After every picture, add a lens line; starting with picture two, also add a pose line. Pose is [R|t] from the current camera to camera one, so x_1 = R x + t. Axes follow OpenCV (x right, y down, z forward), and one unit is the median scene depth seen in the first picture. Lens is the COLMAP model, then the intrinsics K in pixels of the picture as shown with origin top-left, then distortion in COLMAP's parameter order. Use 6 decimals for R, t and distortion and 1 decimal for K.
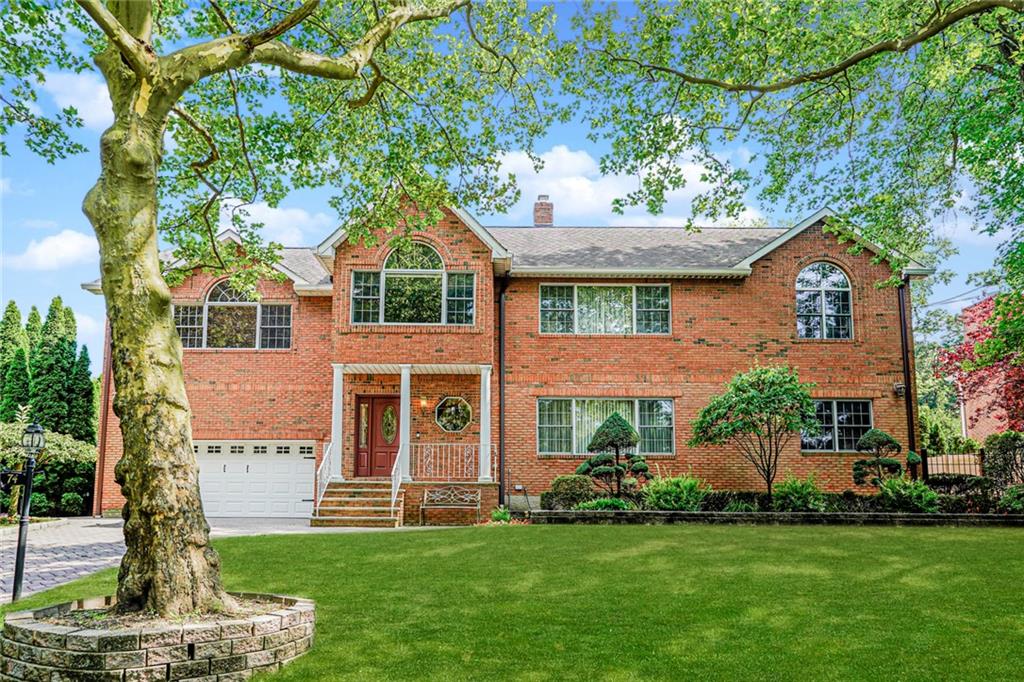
lens RADIAL K [[611.1, 0, 510.0], [0, 611.1, 343.2], [0, 0, 1]] dist [0.000256, 0.000389]
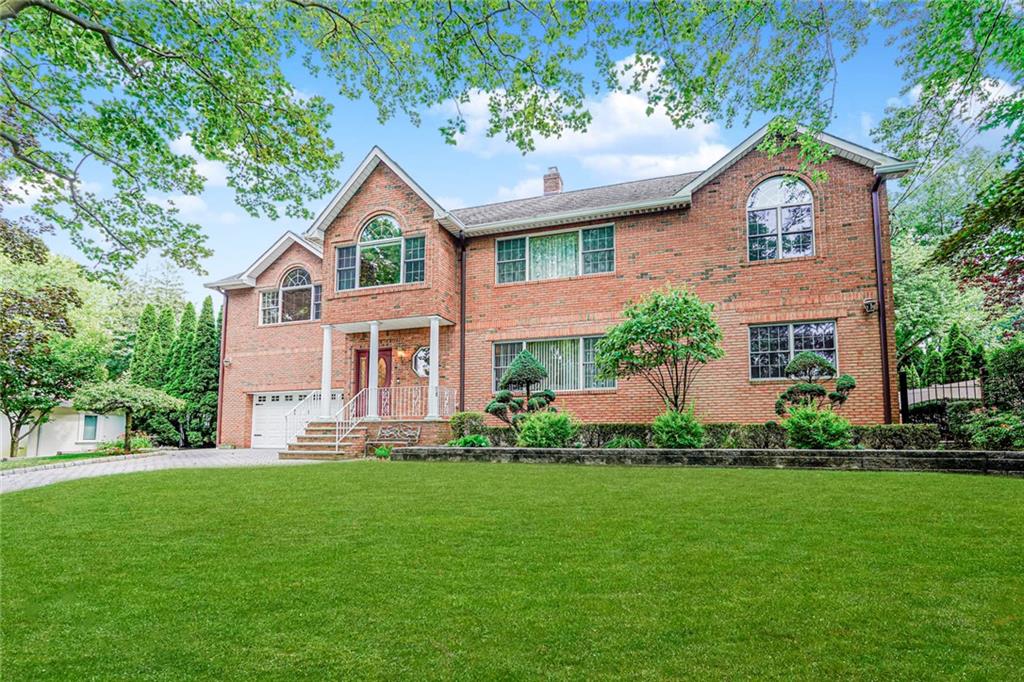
lens RADIAL K [[457.2, 0, 514.4], [0, 457.2, 341.0], [0, 0, 1]] dist [-0.013605, 0.006830]
pose [[0.959690, -0.066649, -0.273042, 0.308658], [0.082941, 0.995371, 0.048556, 0.049948], [0.268542, -0.069245, 0.960776, 0.220013]]
